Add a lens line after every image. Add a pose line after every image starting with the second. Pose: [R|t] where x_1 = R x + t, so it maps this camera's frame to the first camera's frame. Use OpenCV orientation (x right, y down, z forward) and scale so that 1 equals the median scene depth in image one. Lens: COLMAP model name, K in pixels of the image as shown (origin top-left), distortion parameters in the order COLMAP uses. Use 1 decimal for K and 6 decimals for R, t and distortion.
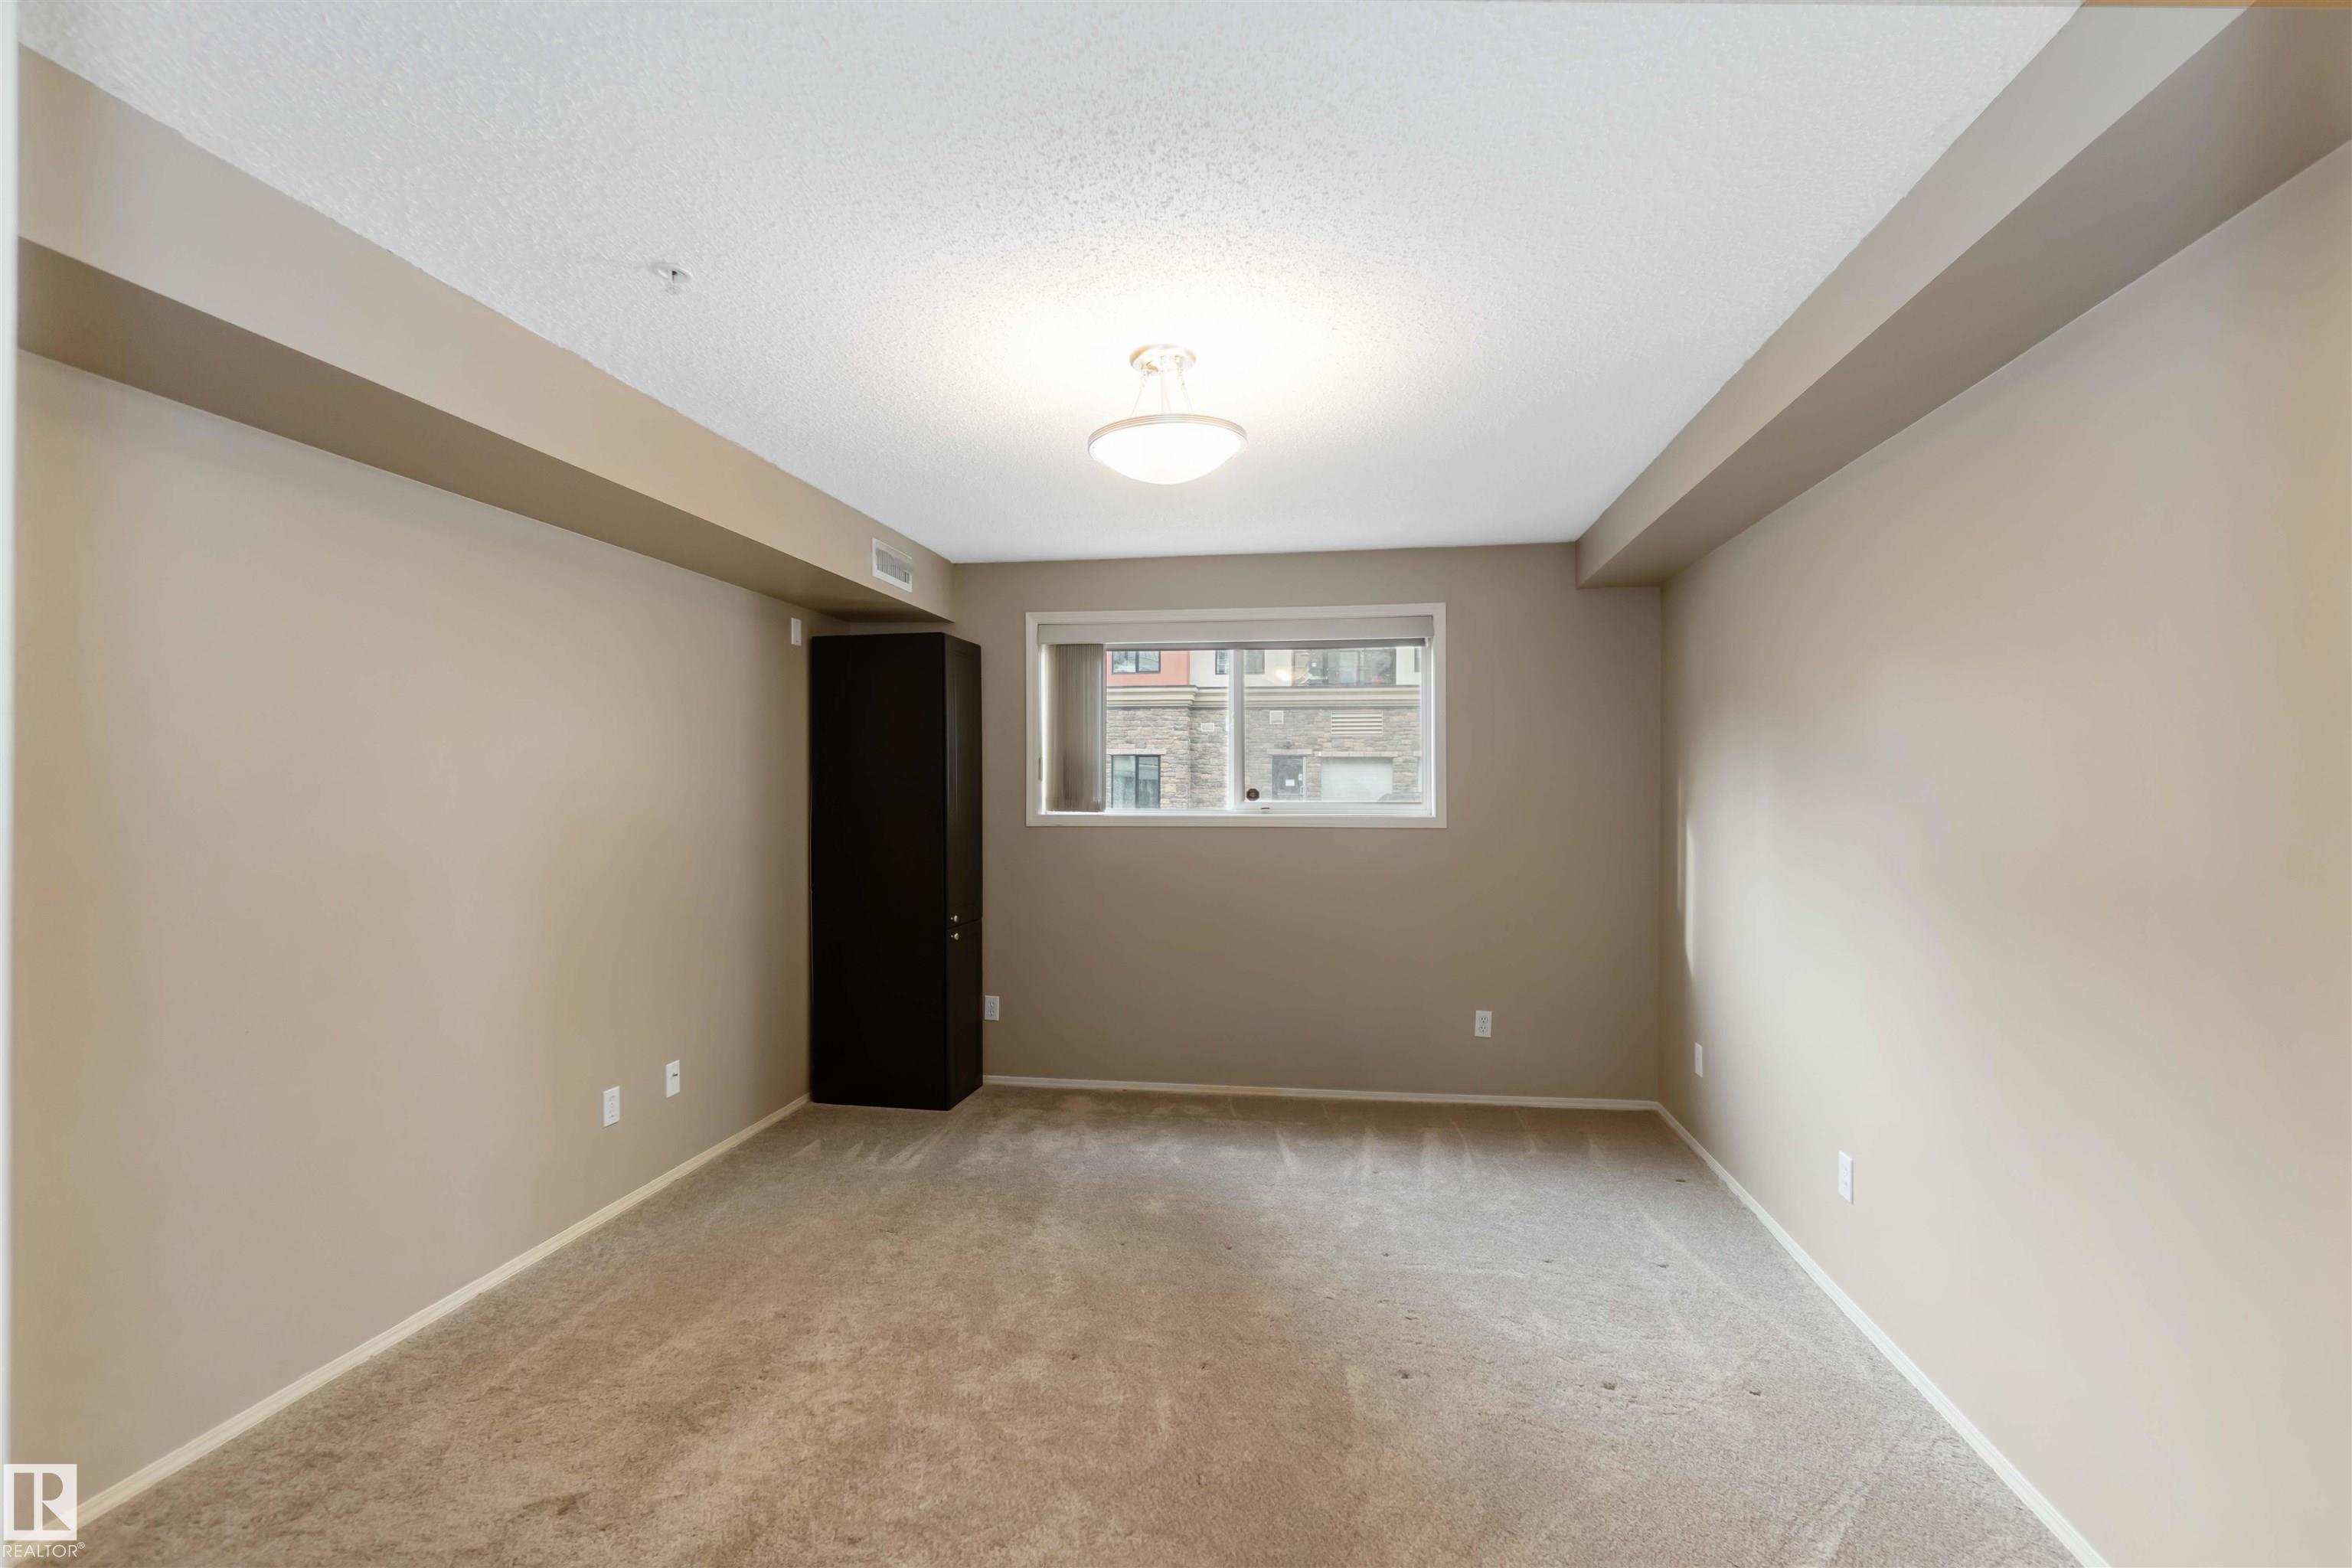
lens RADIAL K [[1144.2, 0, 1149.9], [0, 1144.2, 794.5], [0, 0, 1]] dist [0.000664, 0.004784]
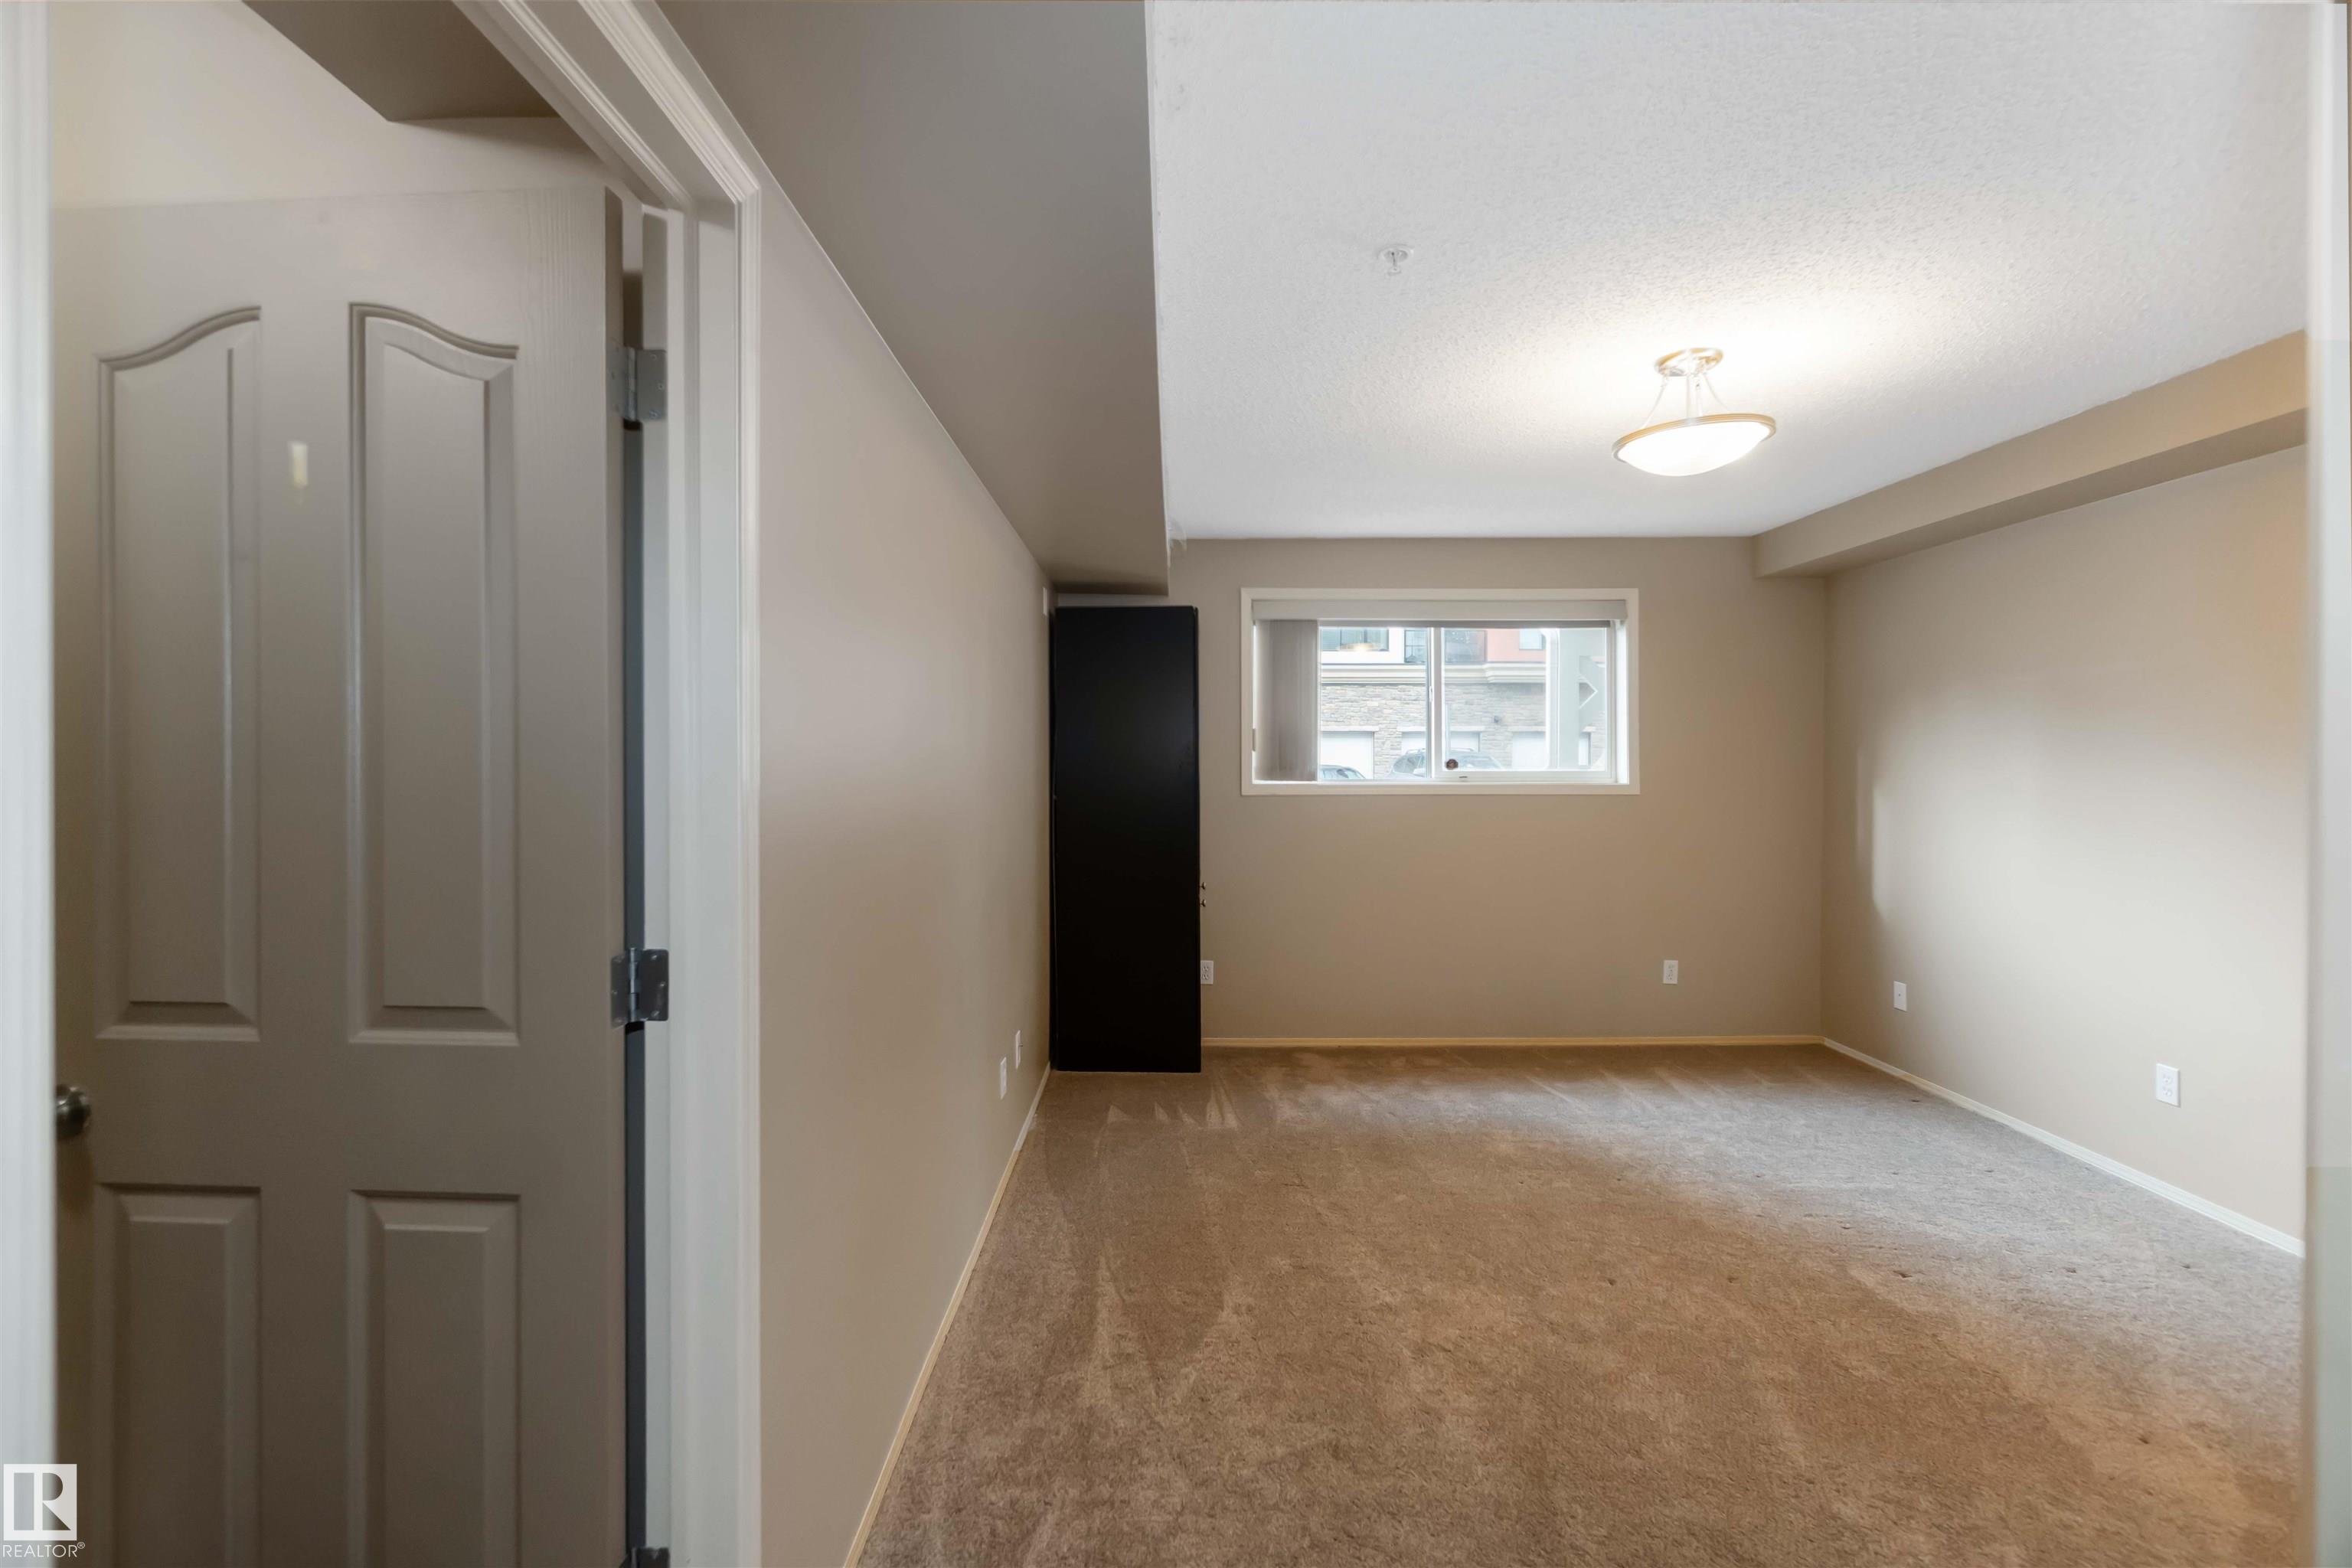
lens RADIAL K [[1144.2, 0, 1165.3], [0, 1144.2, 770.1], [0, 0, 1]] dist [0.000664, 0.004784]
pose [[0.986094, -0.003054, 0.166160, -0.431758], [0.001056, 0.999926, 0.012113, -0.008845], [-0.166185, -0.011769, 0.986024, -0.005121]]
